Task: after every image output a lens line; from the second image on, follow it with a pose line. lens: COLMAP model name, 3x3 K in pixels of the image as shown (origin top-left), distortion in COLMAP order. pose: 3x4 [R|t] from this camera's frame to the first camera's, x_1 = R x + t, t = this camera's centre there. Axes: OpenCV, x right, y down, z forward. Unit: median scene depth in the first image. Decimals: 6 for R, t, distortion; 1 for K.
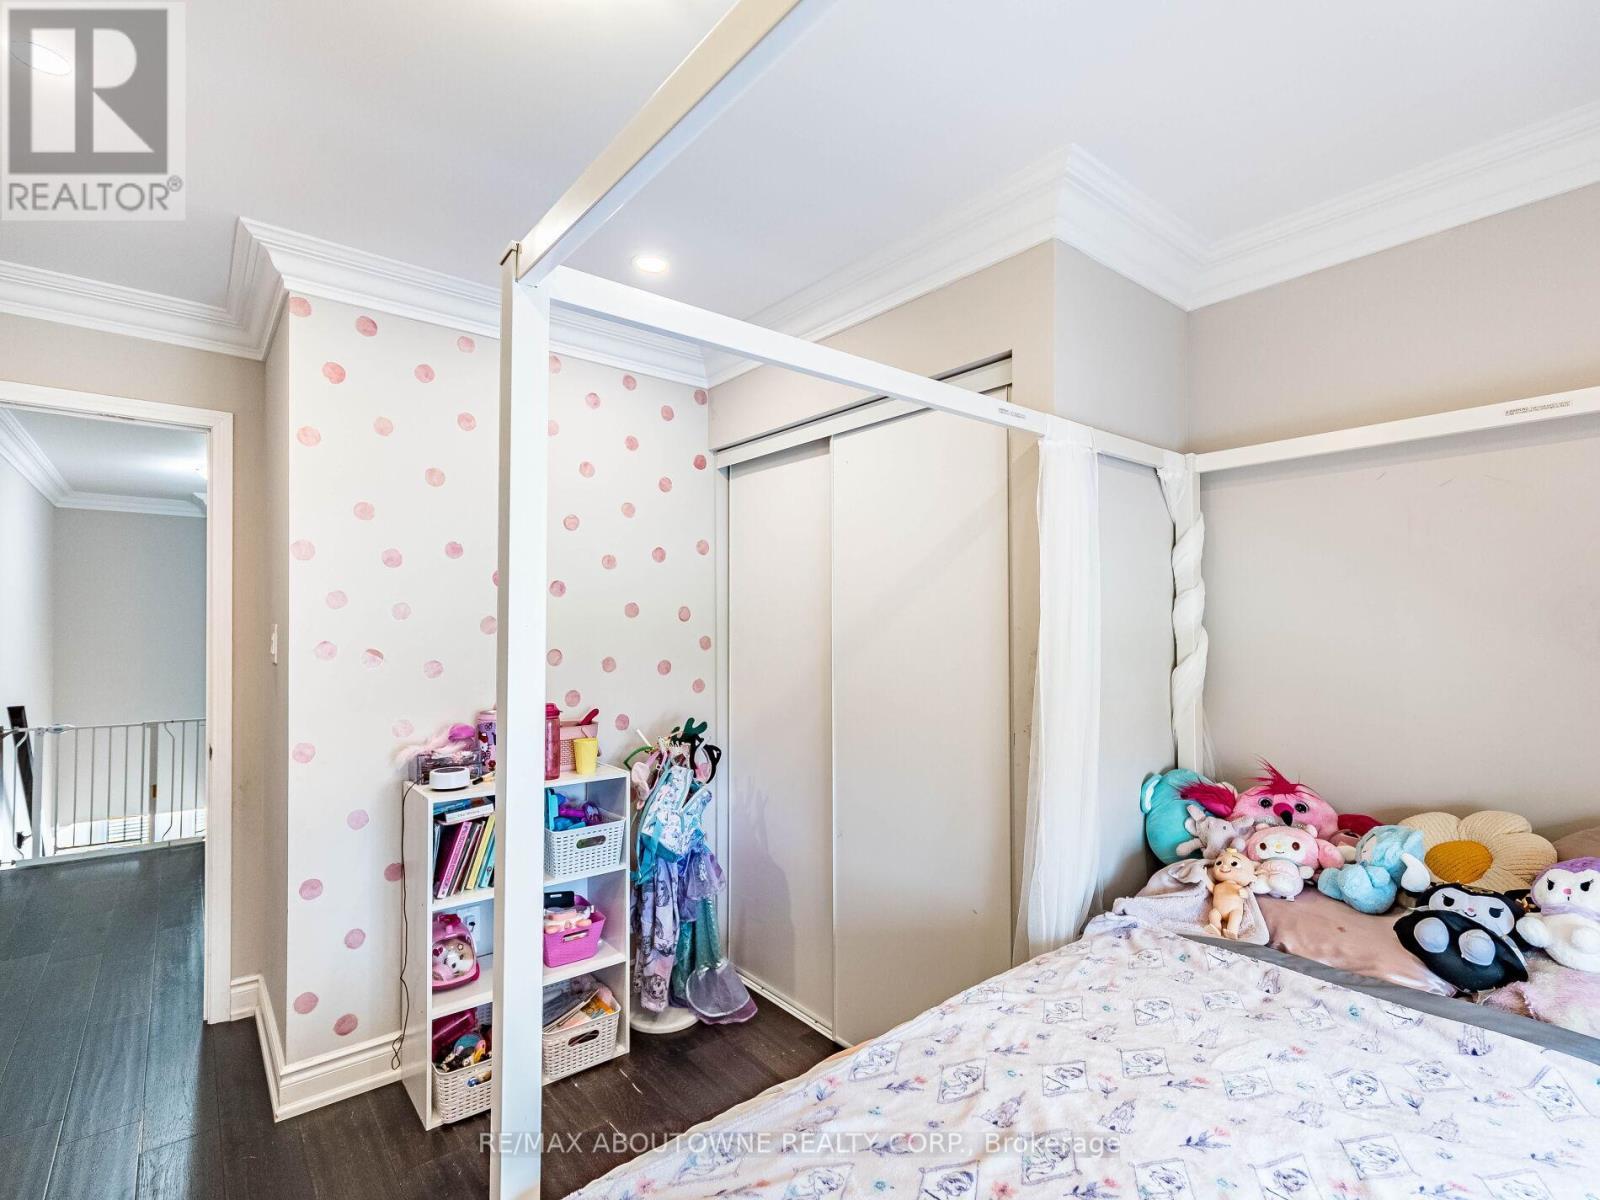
lens RADIAL K [[751.5, 0, 808.1], [0, 751.5, 607.7], [0, 0, 1]] dist [0.000332, 0.000387]
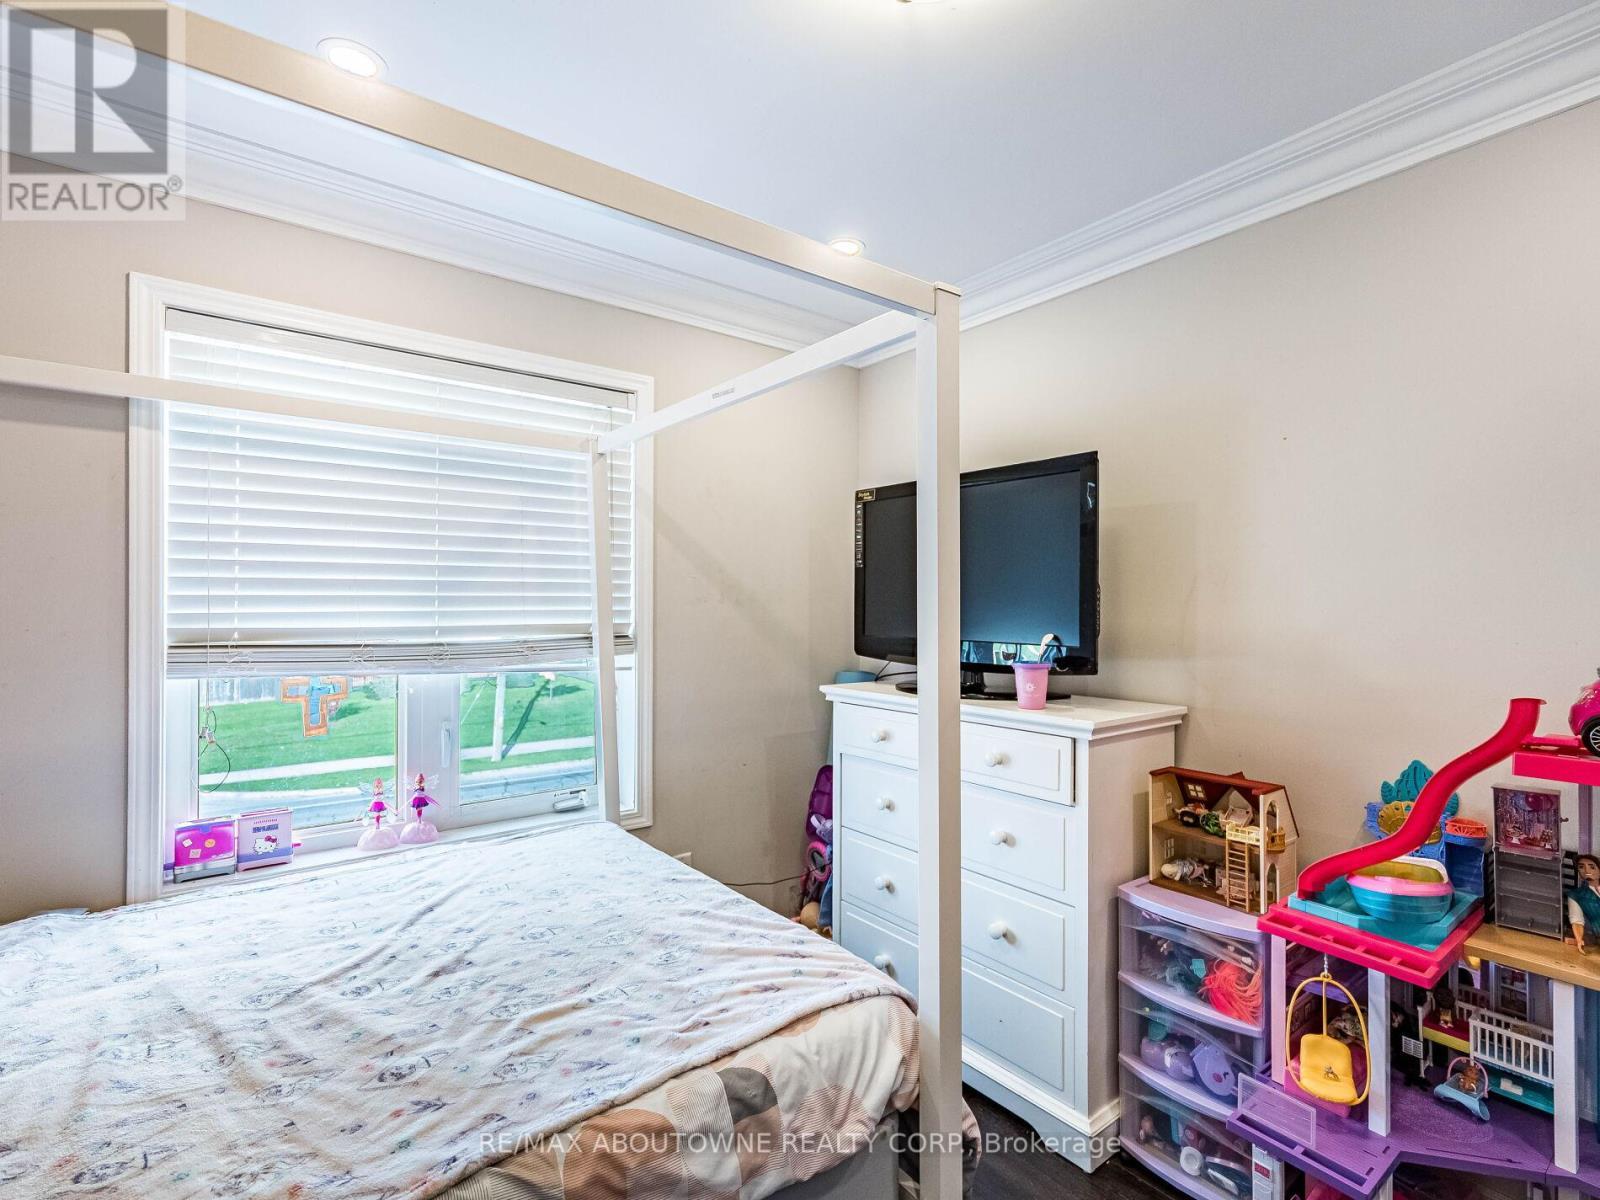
lens RADIAL K [[751.5, 0, 808.1], [0, 751.5, 607.7], [0, 0, 1]] dist [0.000332, 0.000387]
pose [[-0.999505, -0.000984, 0.031441, -0.181886], [-0.001583, 0.999818, -0.019029, 0.074474], [-0.031417, -0.019070, -0.999324, 1.970306]]
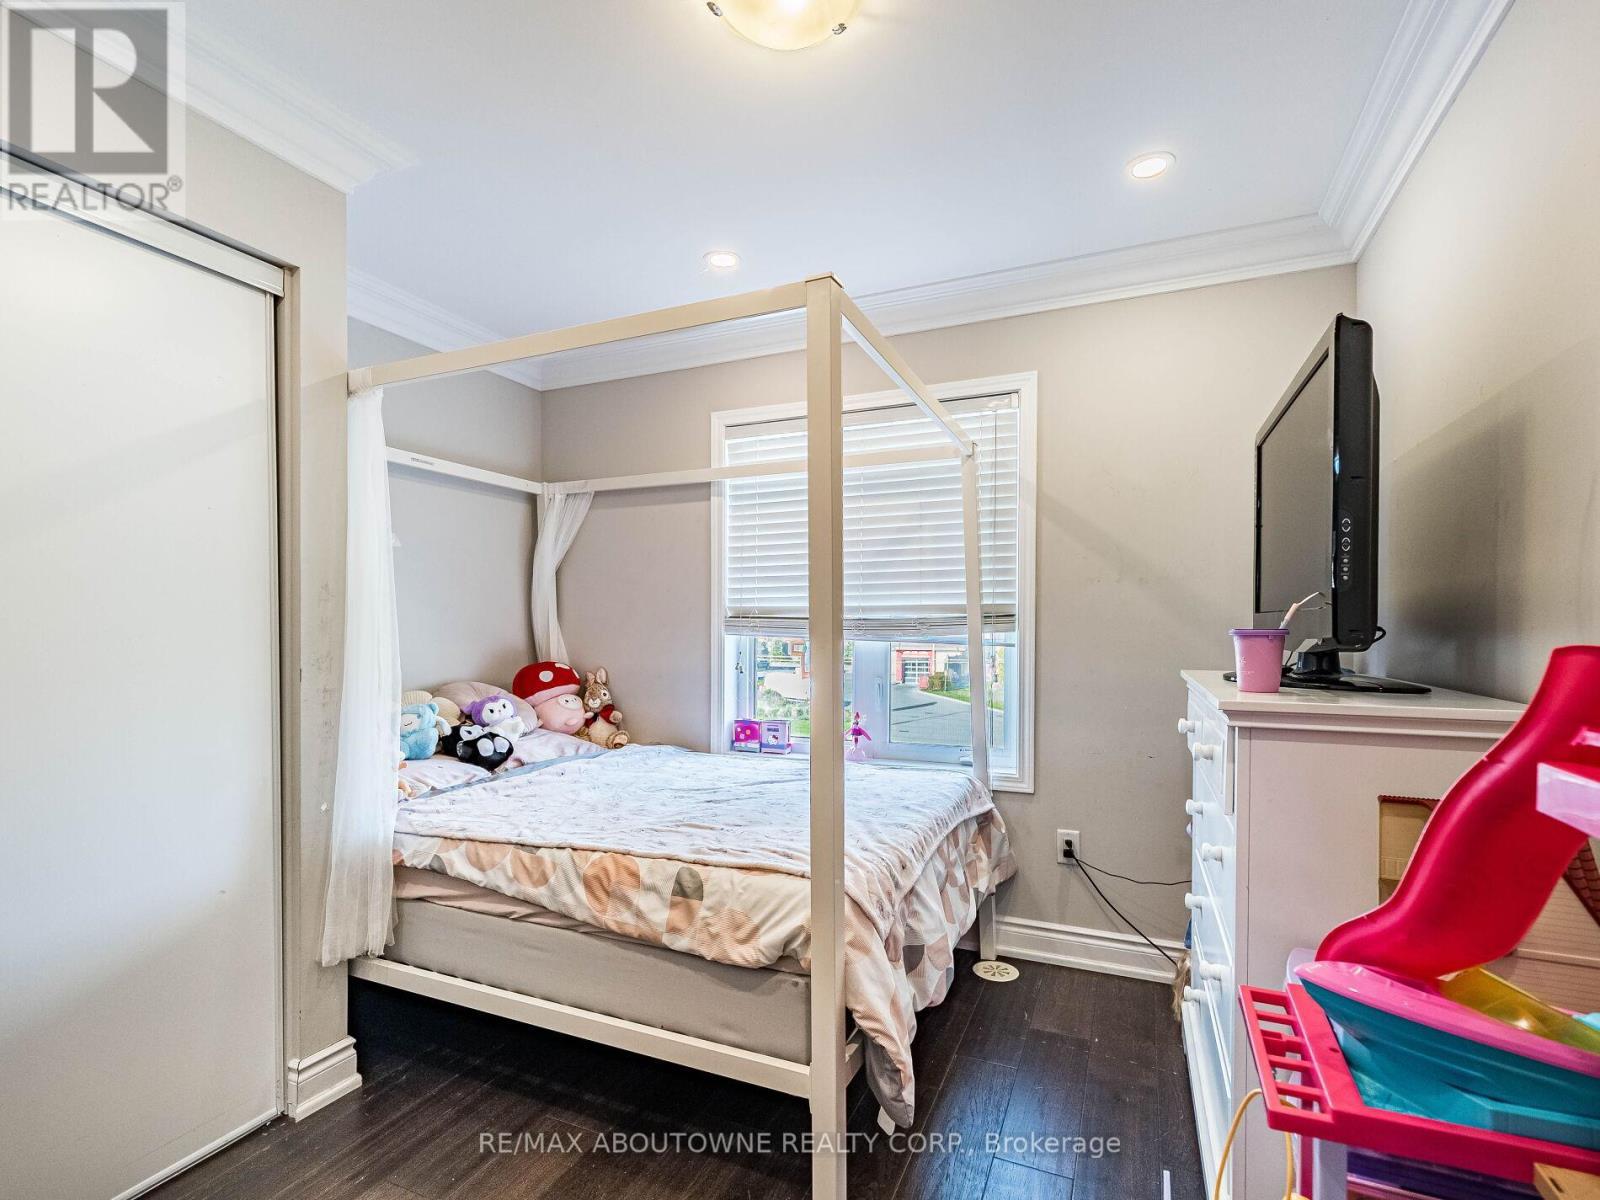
lens RADIAL K [[756.6, 0, 809.2], [0, 756.6, 630.3], [0, 0, 1]] dist [0.020732, 0.000130]
pose [[-0.472434, -0.003200, 0.881360, -1.446390], [-0.016549, 0.999849, -0.005240, 0.190046], [-0.881211, -0.017062, -0.472416, 1.501436]]
